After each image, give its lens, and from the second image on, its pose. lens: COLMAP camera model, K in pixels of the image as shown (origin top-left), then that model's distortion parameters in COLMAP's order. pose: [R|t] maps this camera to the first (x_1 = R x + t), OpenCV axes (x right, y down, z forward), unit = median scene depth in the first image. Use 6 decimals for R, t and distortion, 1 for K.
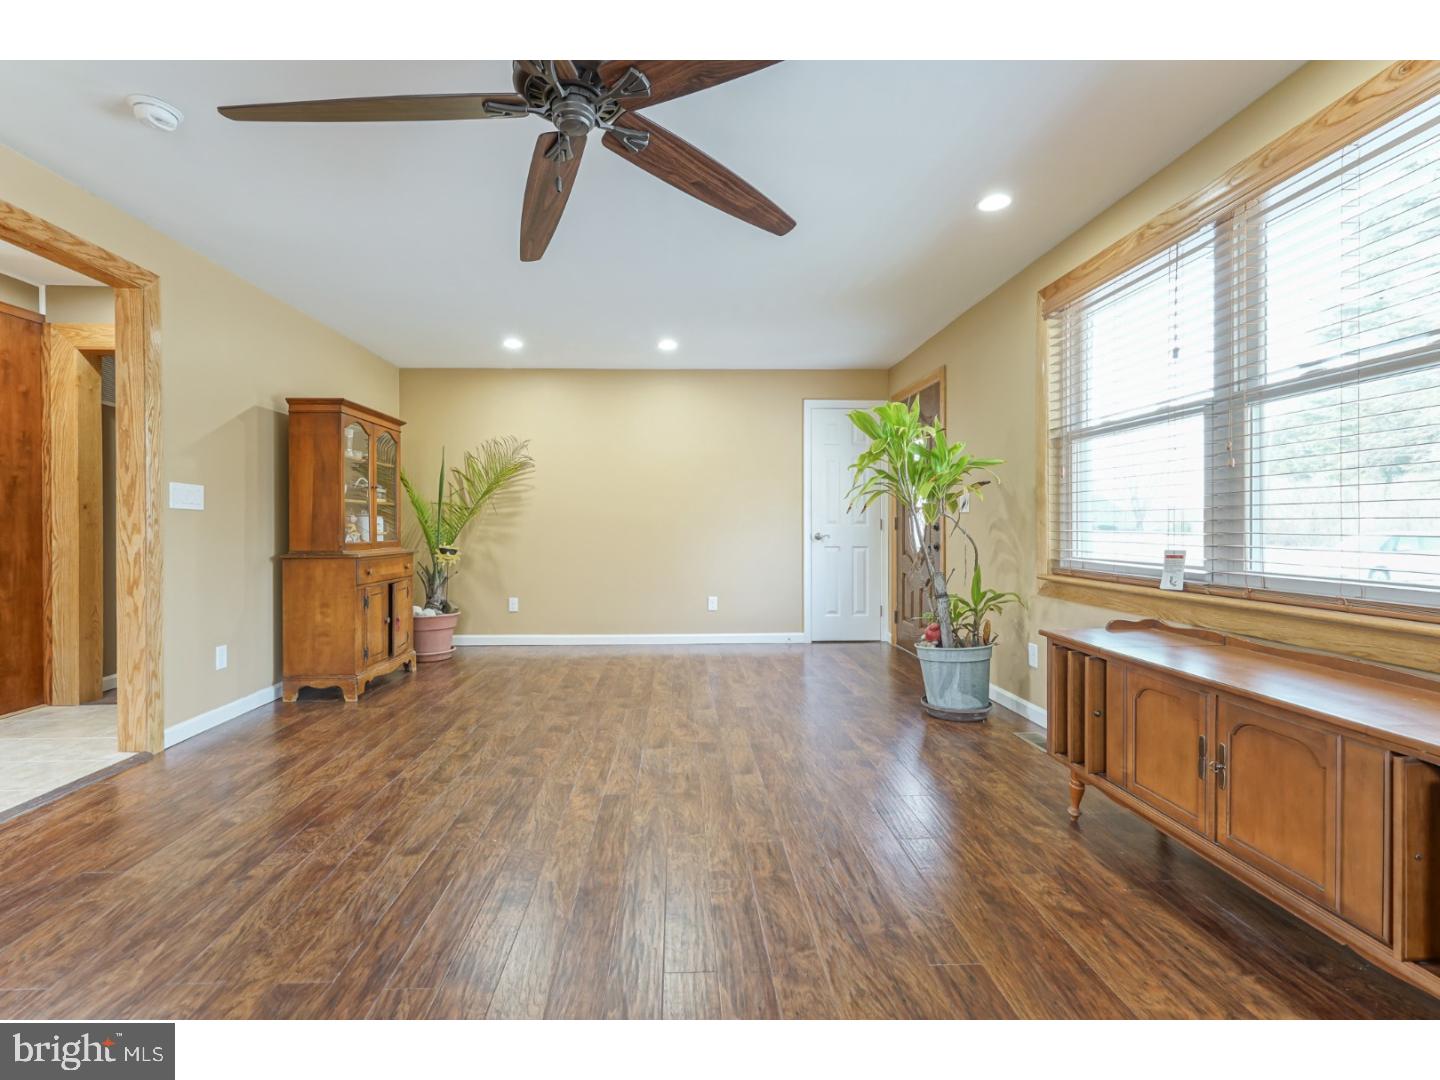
lens RADIAL K [[652.4, 0, 711.9], [0, 652.4, 545.5], [0, 0, 1]] dist [-0.004094, 0.001513]
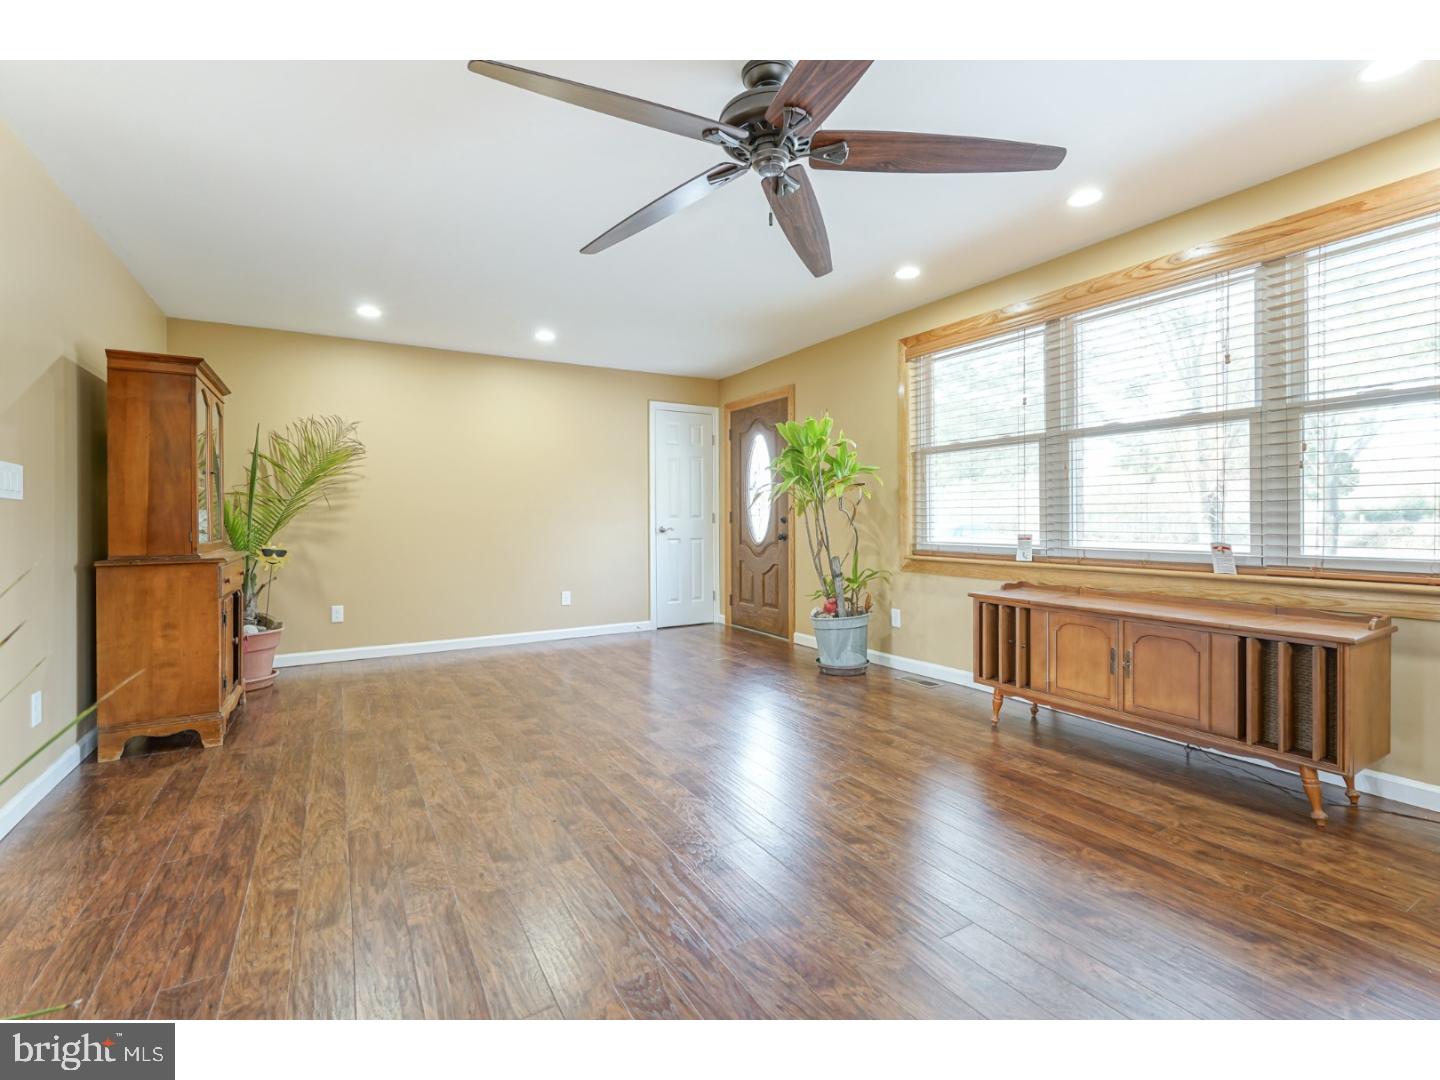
lens RADIAL K [[645.7, 0, 734.0], [0, 645.7, 536.4], [0, 0, 1]] dist [-0.002153, 0.000413]
pose [[0.877516, -0.017155, 0.479240, -0.437858], [0.019306, 0.999814, 0.000438, -0.001055], [-0.479159, 0.008868, 0.877684, 0.022630]]
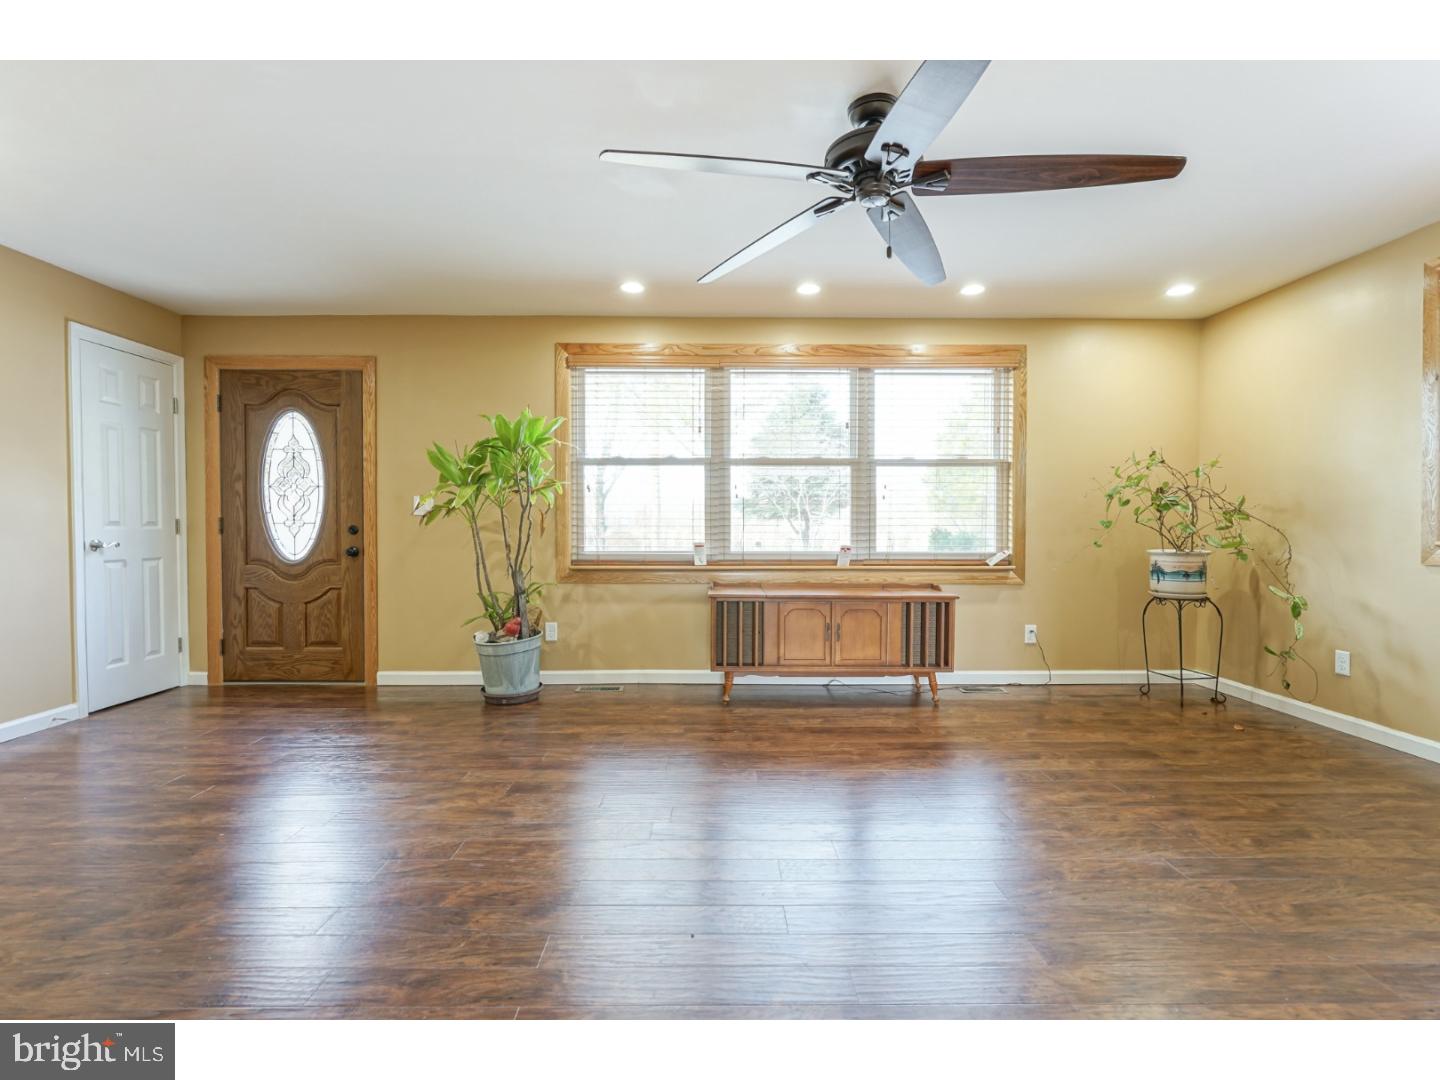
lens RADIAL K [[652.4, 0, 711.9], [0, 652.4, 545.5], [0, 0, 1]] dist [-0.004094, 0.001513]
pose [[0.048464, -0.033144, 0.998275, -0.795526], [0.029327, 0.999066, 0.031746, -0.029775], [-0.998394, 0.027737, 0.049391, 0.672291]]
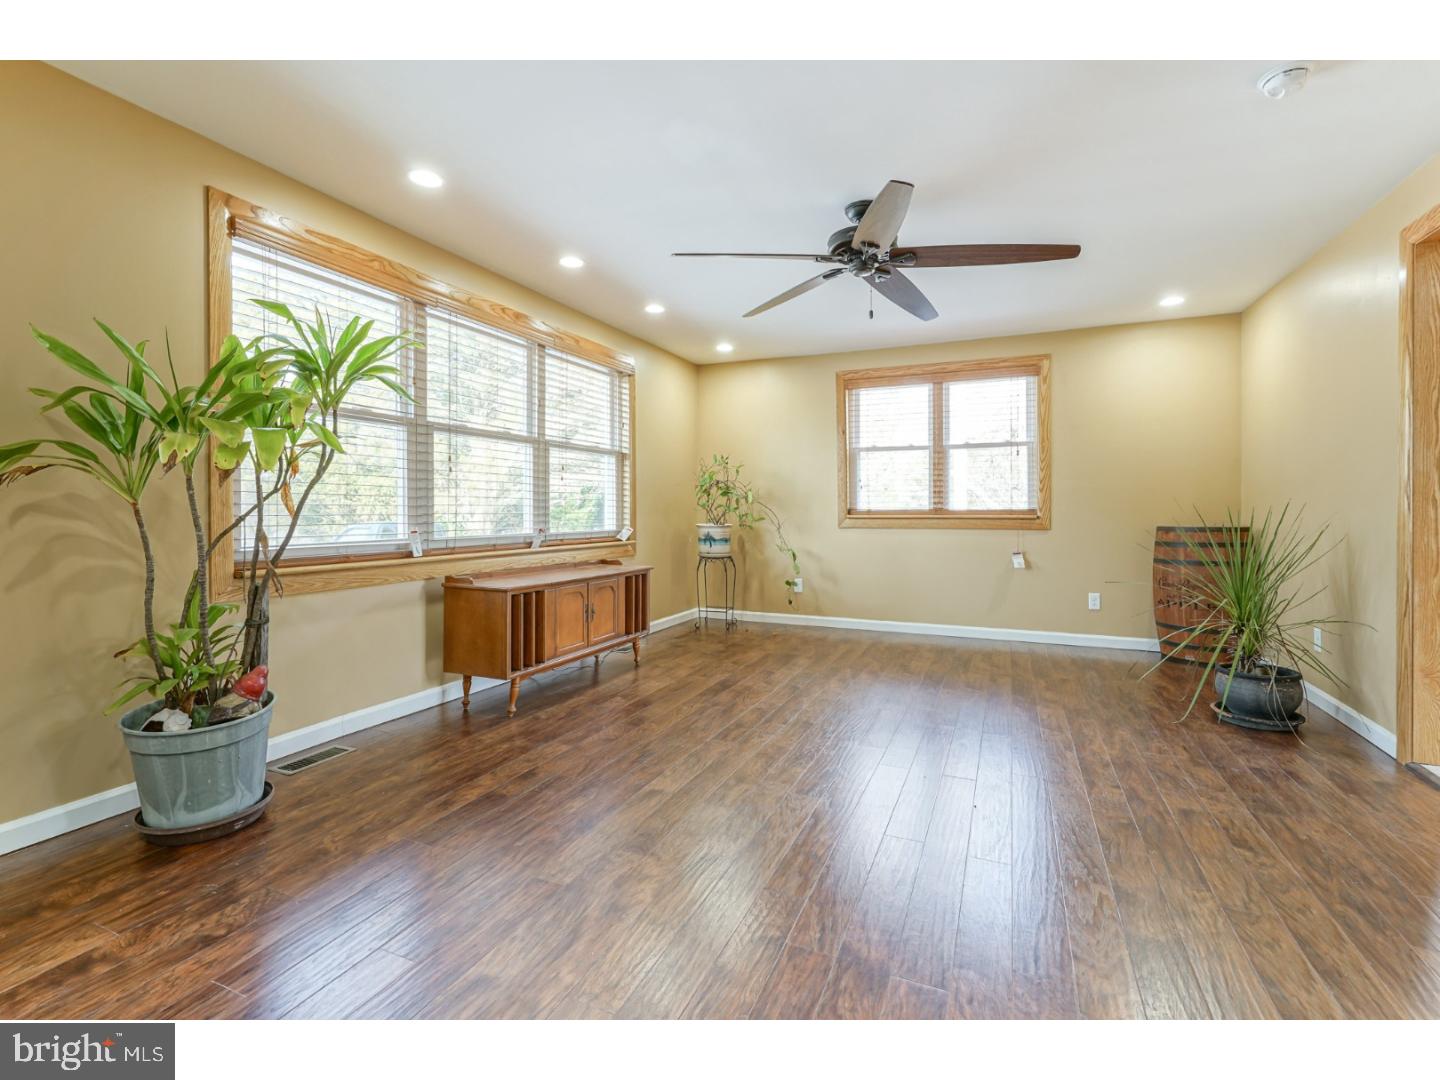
lens RADIAL K [[662.2, 0, 712.9], [0, 662.2, 529.5], [0, 0, 1]] dist [0.000459, 0.008184]
pose [[-0.887142, -0.017026, 0.461182, -0.355446], [0.010390, 0.998329, 0.056844, -0.044853], [-0.461379, 0.055221, -0.885483, 1.467340]]
